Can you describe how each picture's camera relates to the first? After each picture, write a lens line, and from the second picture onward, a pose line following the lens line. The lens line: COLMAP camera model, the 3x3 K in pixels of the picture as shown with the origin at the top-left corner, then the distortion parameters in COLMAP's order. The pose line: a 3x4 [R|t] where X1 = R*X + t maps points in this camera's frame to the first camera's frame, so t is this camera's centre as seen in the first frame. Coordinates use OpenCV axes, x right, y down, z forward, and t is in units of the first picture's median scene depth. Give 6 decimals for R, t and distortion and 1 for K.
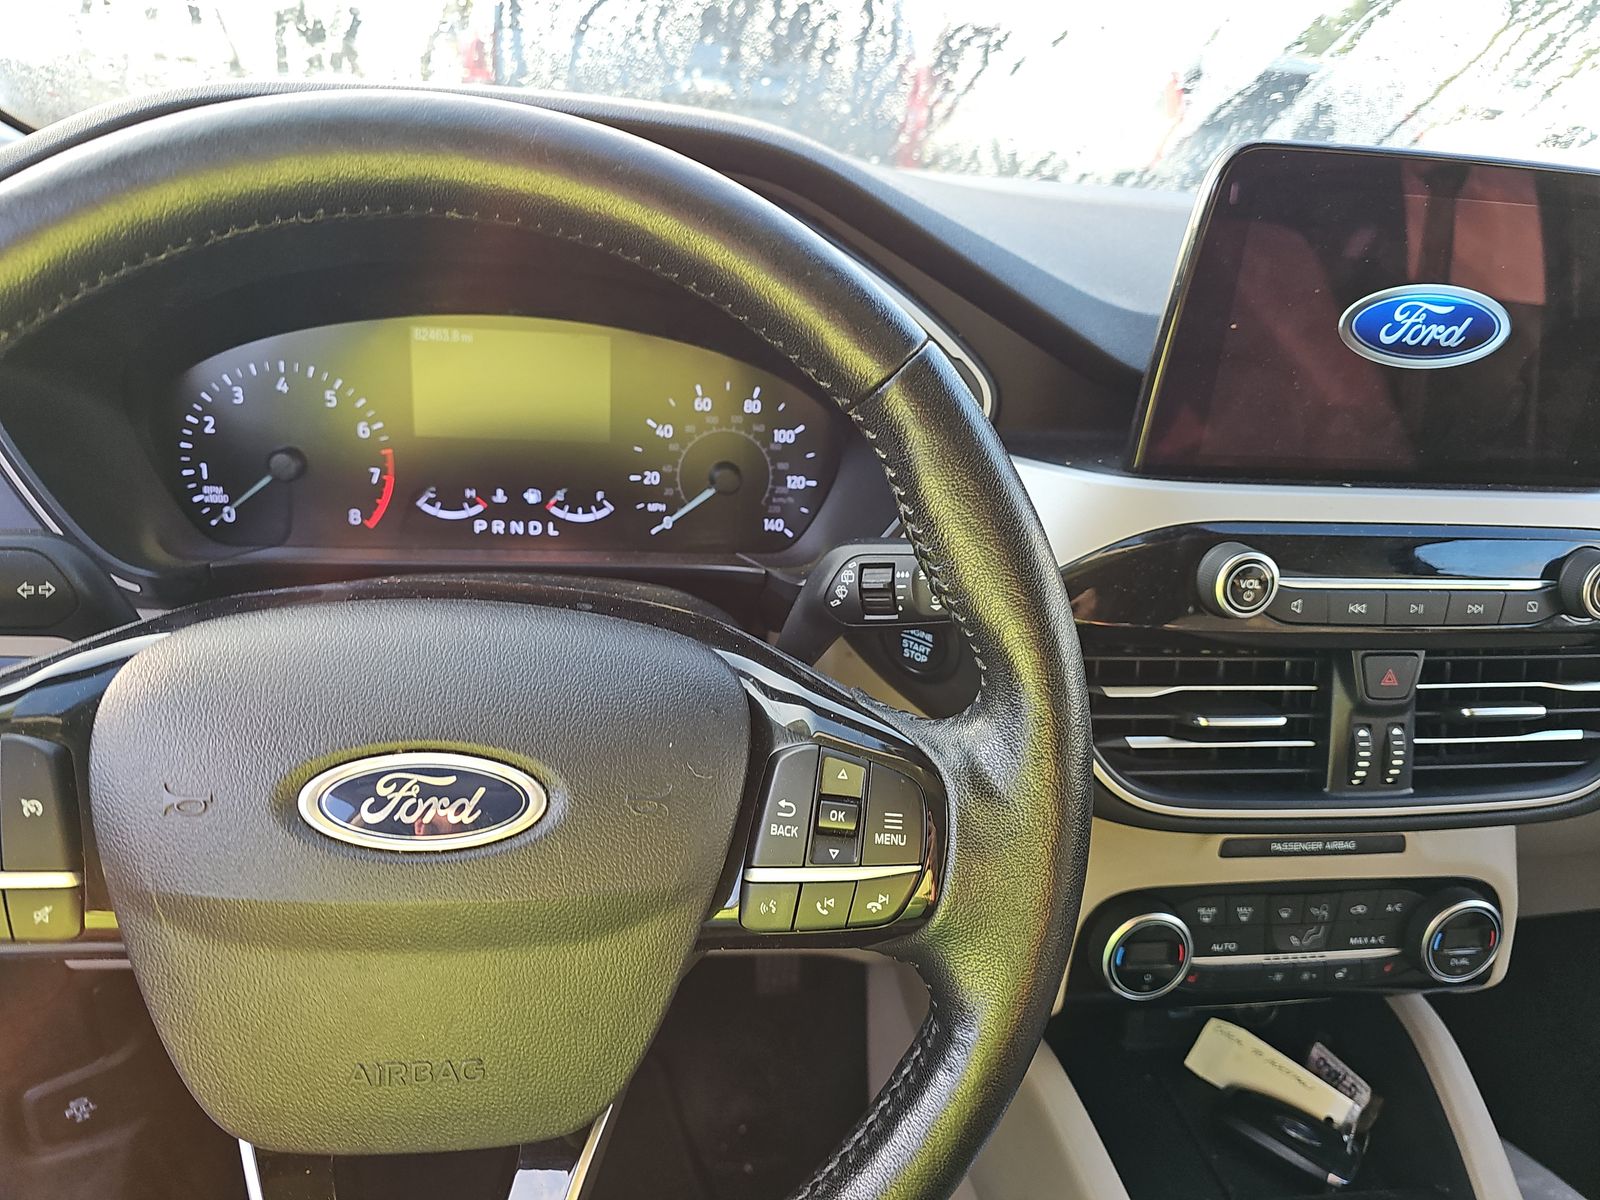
lens RADIAL K [[1070.7, 0, 805.2], [0, 1070.7, 587.8], [0, 0, 1]] dist [0.029130, -0.052550]
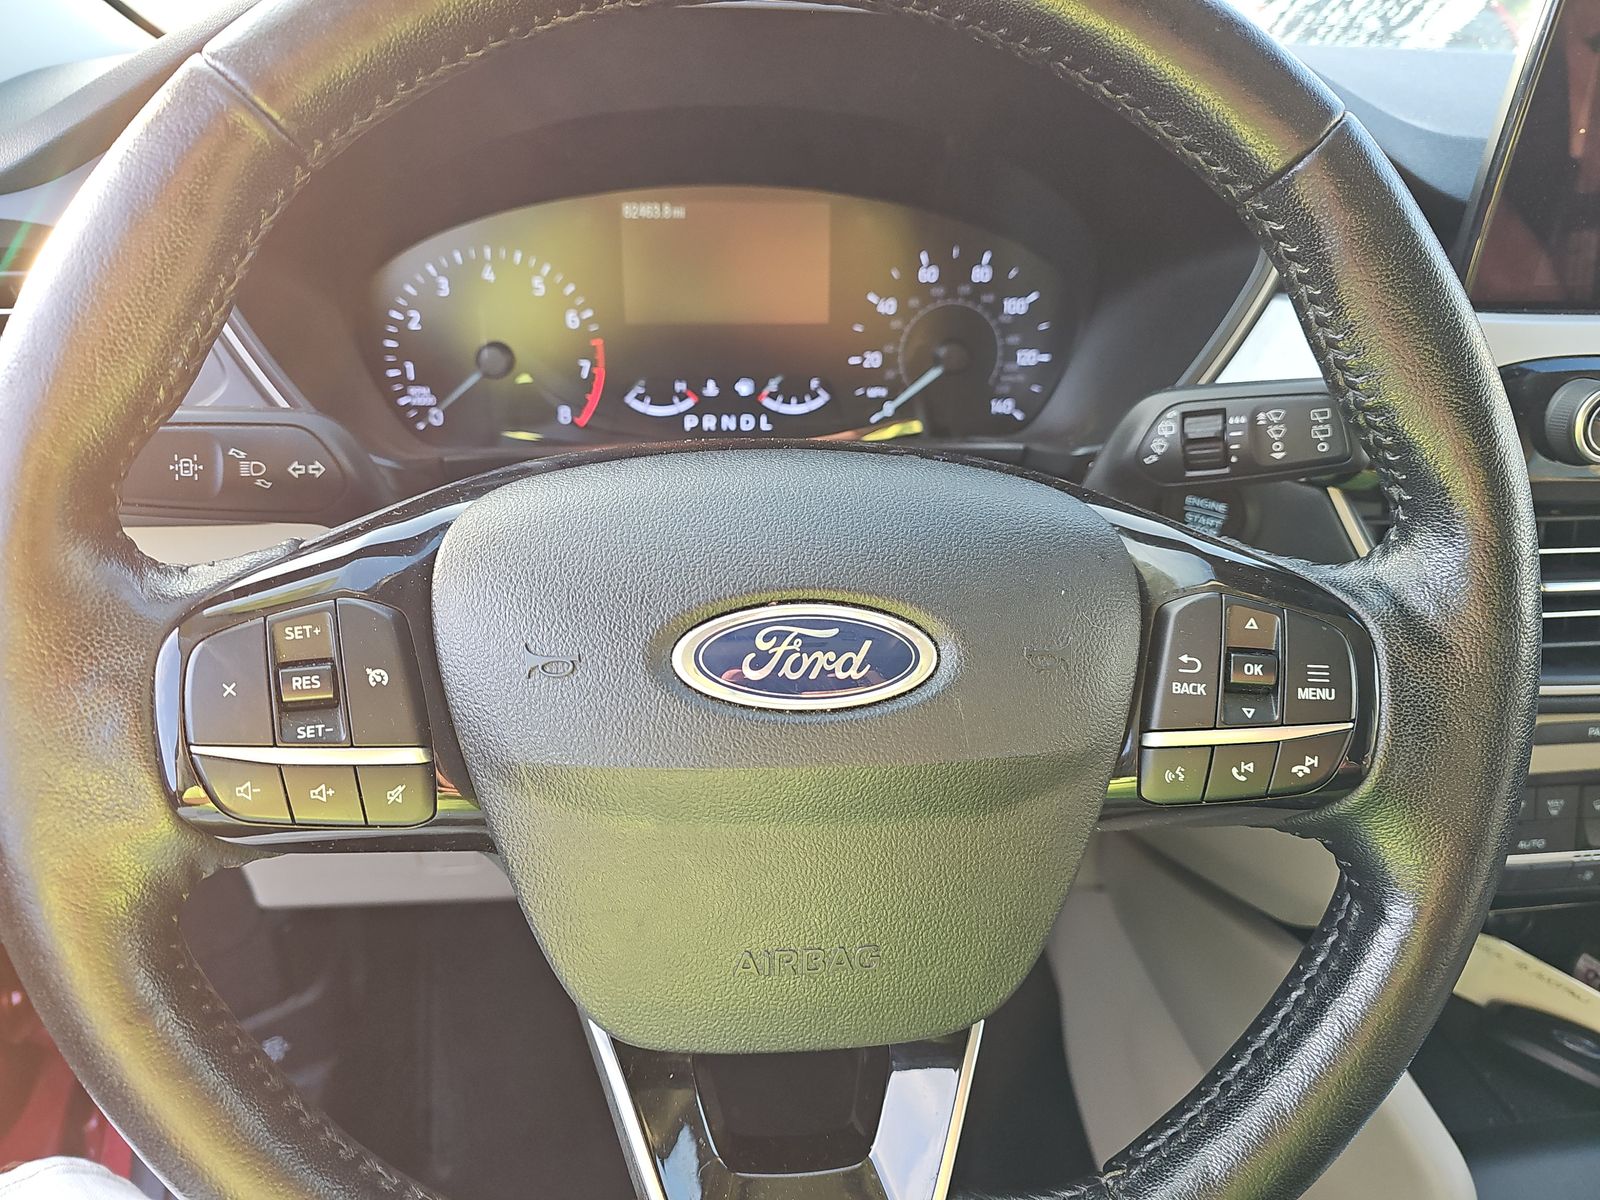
lens RADIAL K [[1070.7, 0, 785.4], [0, 1070.7, 597.7], [0, 0, 1]] dist [0.029130, -0.052550]
pose [[0.997351, -0.036432, -0.062958, -0.177913], [0.039202, 0.998291, 0.043336, 0.062691], [0.061271, -0.045689, 0.997075, 0.068076]]
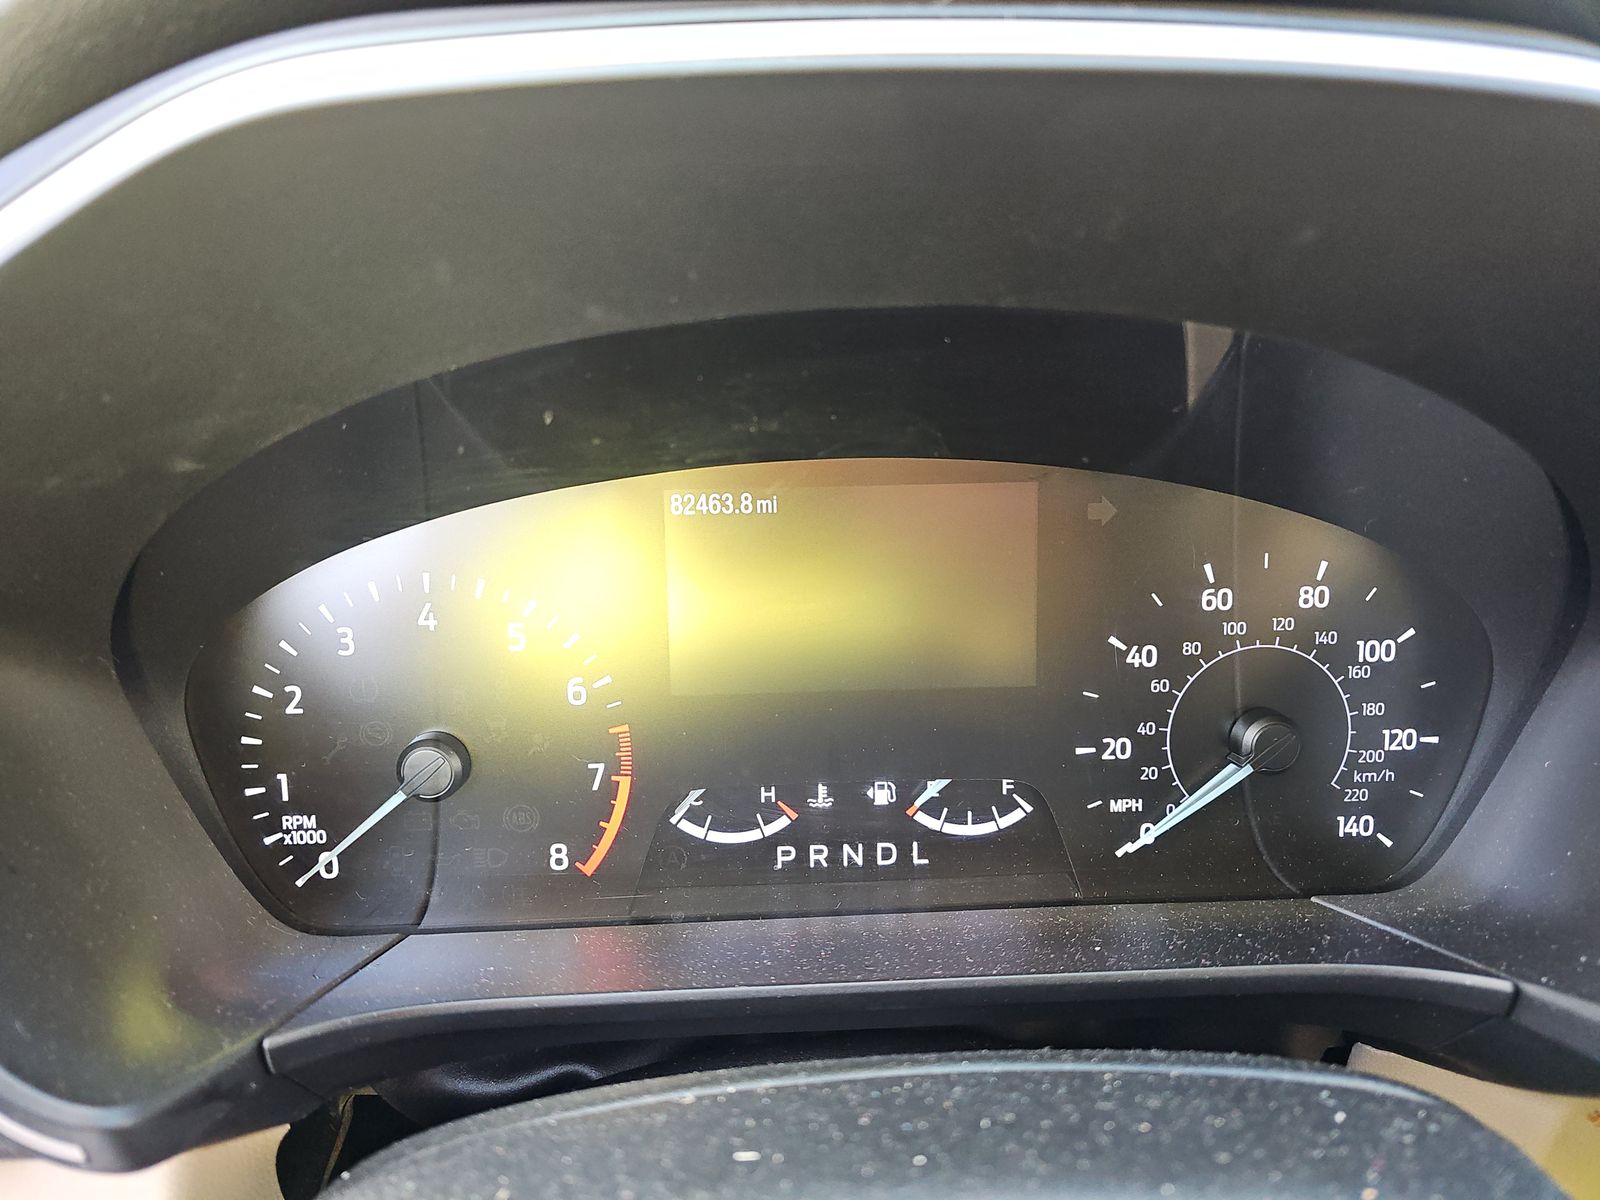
lens RADIAL K [[1070.7, 0, 790.1], [0, 1070.7, 605.4], [0, 0, 1]] dist [0.029130, -0.052550]
pose [[0.992215, -0.061722, -0.108166, -0.252348], [0.045766, 0.988484, -0.144237, -0.109740], [0.115823, 0.138164, 0.983614, 0.501506]]
